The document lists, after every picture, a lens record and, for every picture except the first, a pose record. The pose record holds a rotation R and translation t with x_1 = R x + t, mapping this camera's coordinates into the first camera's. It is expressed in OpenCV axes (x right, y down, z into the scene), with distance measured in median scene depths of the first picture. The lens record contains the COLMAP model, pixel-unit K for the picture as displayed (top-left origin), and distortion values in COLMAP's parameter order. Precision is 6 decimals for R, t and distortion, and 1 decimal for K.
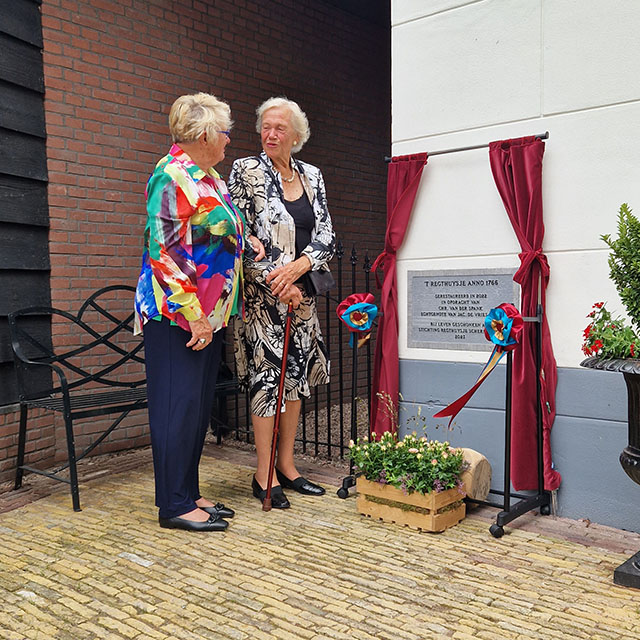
lens RADIAL K [[728.3, 0, 320.0], [0, 728.3, 320.0], [0, 0, 1]] dist [0.011805, 0.016760]
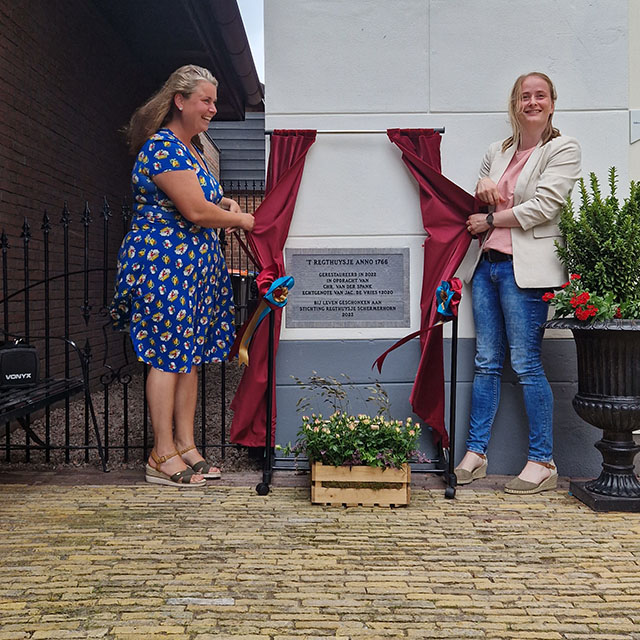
lens RADIAL K [[729.5, 0, 320.0], [0, 729.5, 281.1], [0, 0, 1]] dist [0.004068, 0.005809]
pose [[0.781821, 0.013847, 0.623350, -0.487321], [0.019768, 0.998700, -0.046979, 0.024224], [-0.623190, 0.049052, 0.780531, 0.238327]]
